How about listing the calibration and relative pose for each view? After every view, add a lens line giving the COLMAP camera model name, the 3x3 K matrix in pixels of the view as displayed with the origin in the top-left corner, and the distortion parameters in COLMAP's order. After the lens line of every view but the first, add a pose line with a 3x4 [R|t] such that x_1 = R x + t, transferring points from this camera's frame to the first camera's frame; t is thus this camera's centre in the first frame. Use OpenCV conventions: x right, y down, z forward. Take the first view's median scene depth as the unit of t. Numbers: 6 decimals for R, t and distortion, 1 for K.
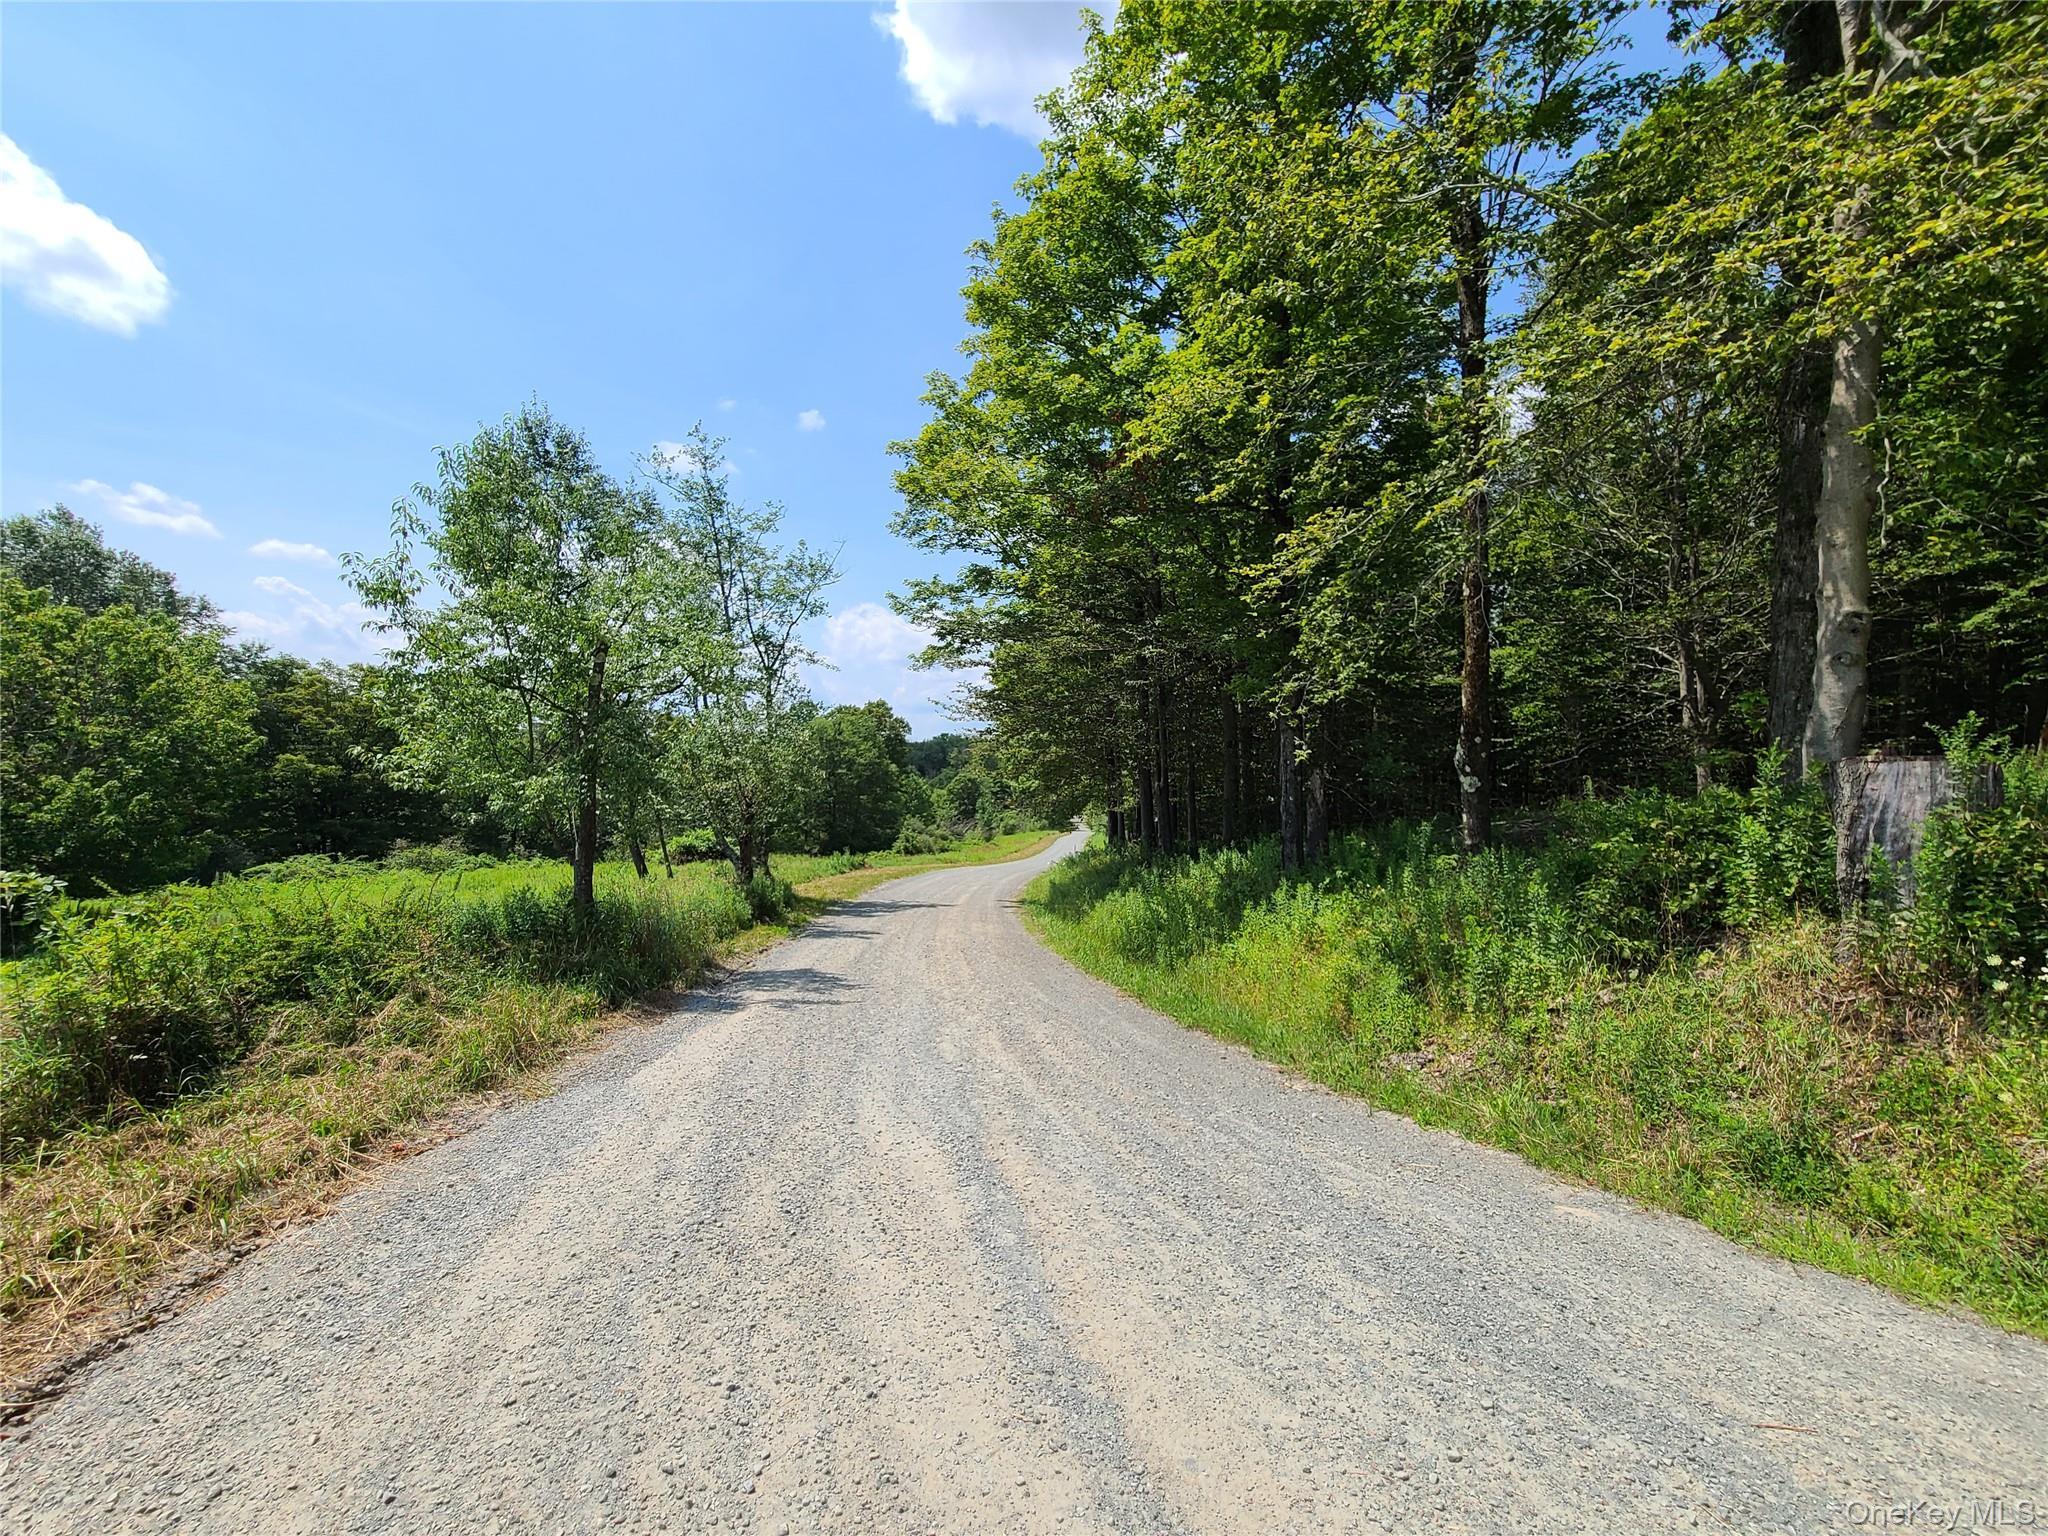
lens RADIAL K [[824.0, 0, 1024.0], [0, 824.0, 768.0], [0, 0, 1]] dist [-0.011248, -0.000112]
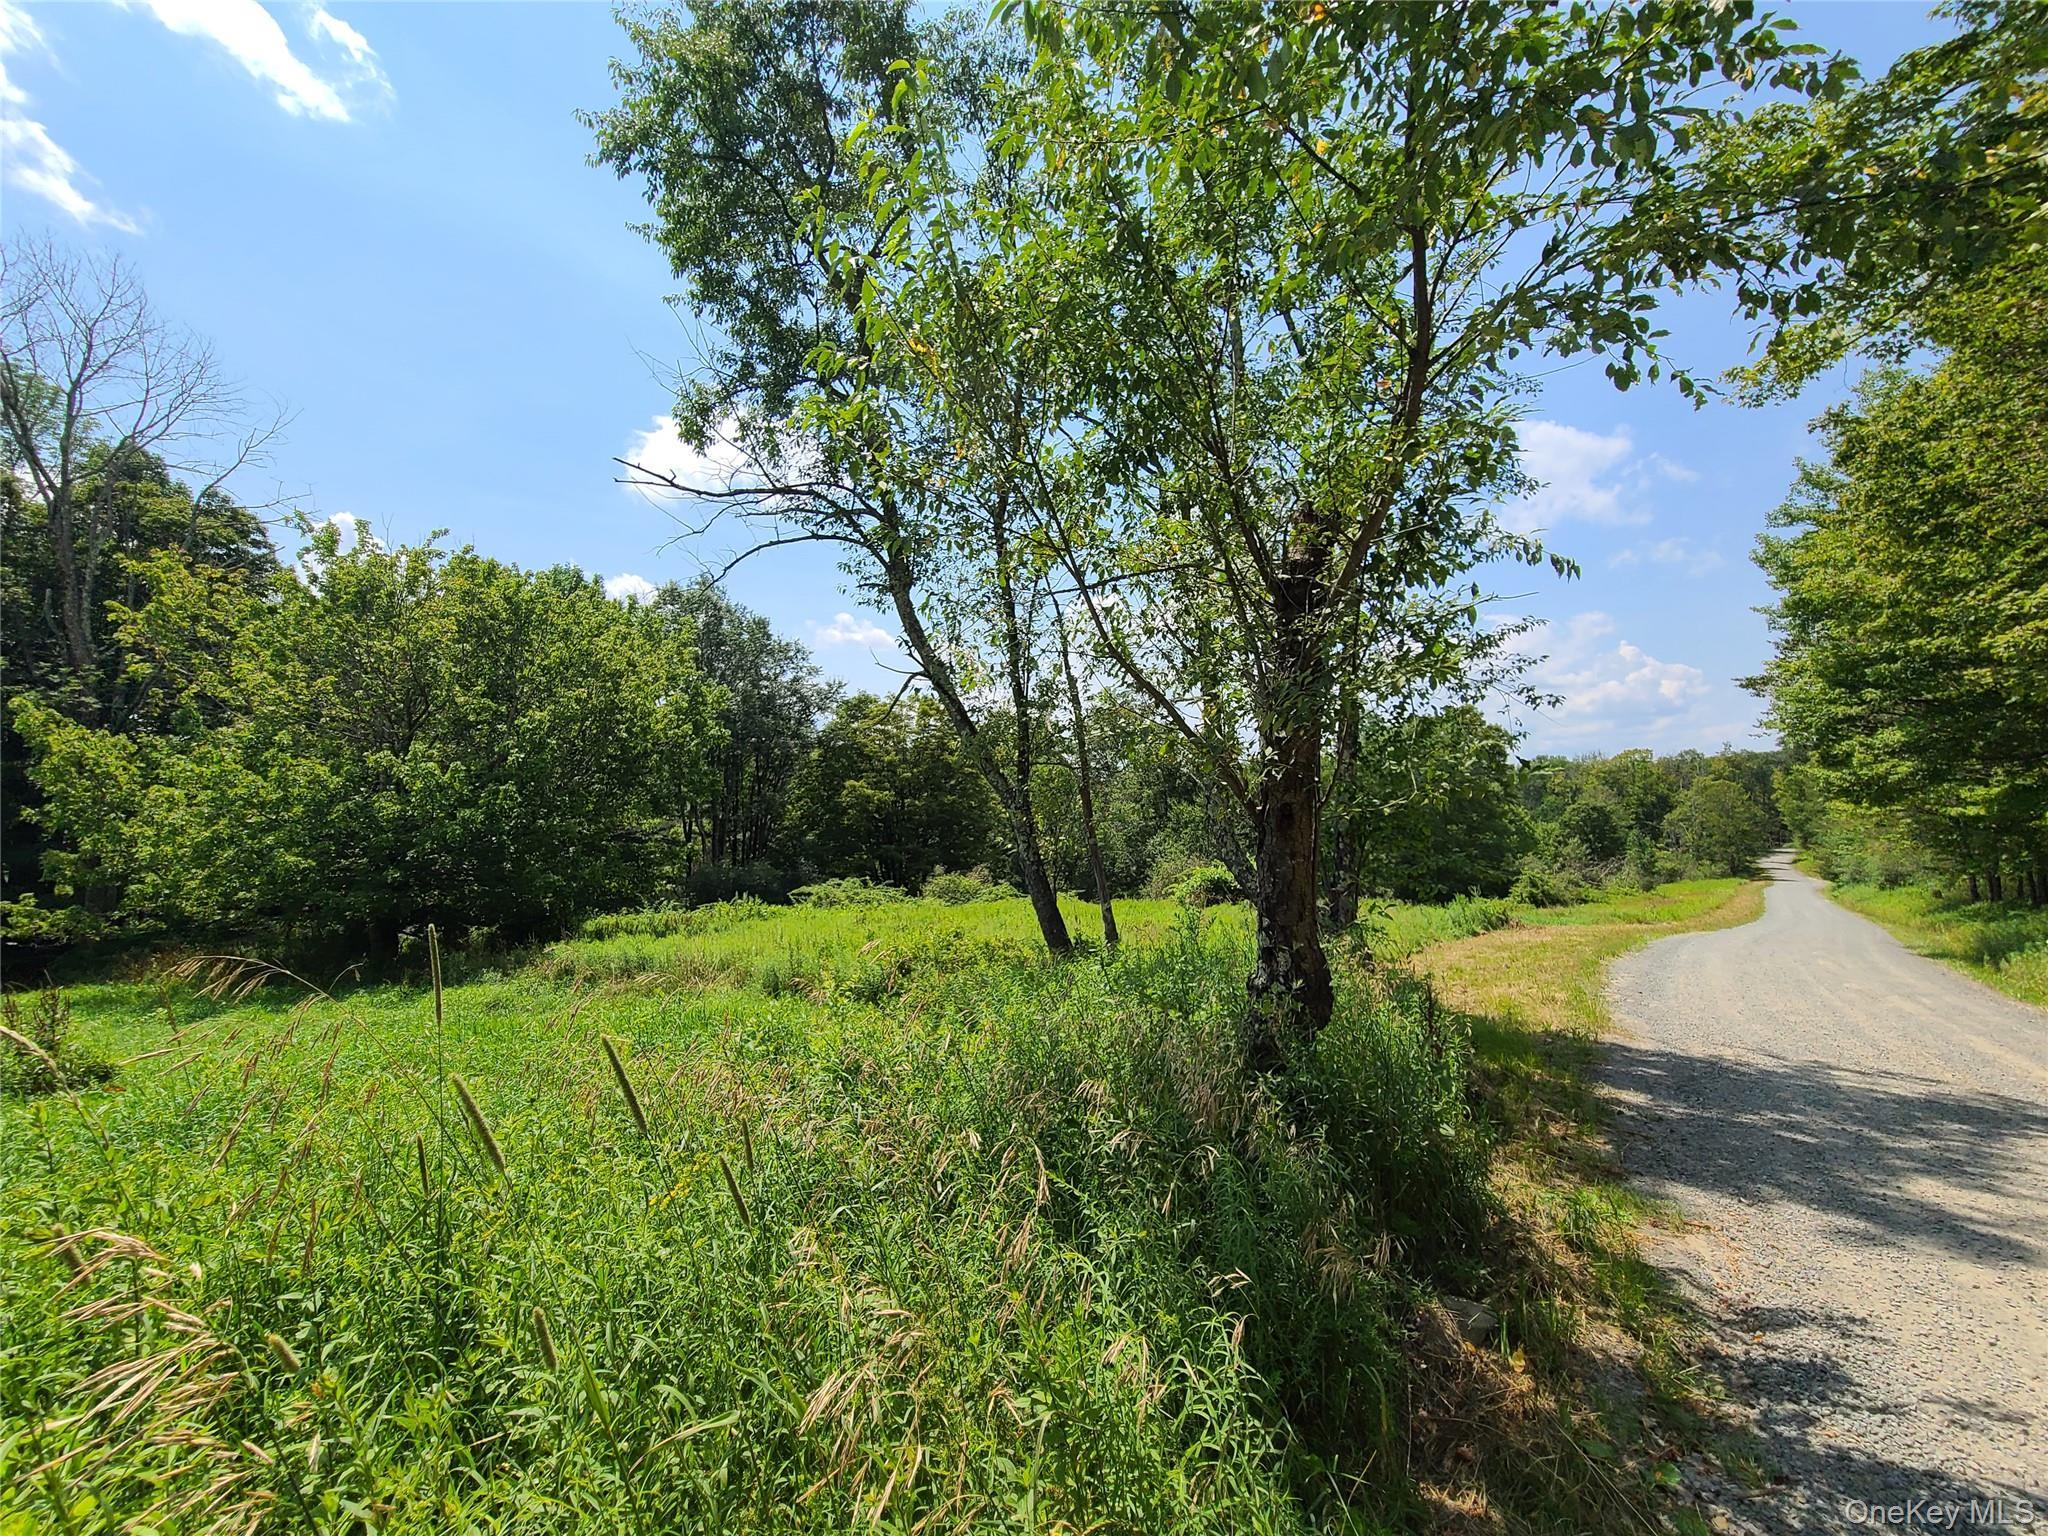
lens RADIAL K [[824.0, 0, 1024.0], [0, 824.0, 768.0], [0, 0, 1]] dist [-0.011248, -0.000112]
pose [[0.797624, -0.053392, -0.600788, -0.097529], [0.023059, 0.998045, -0.058083, 0.030669], [0.602715, 0.032475, 0.797296, 0.284833]]
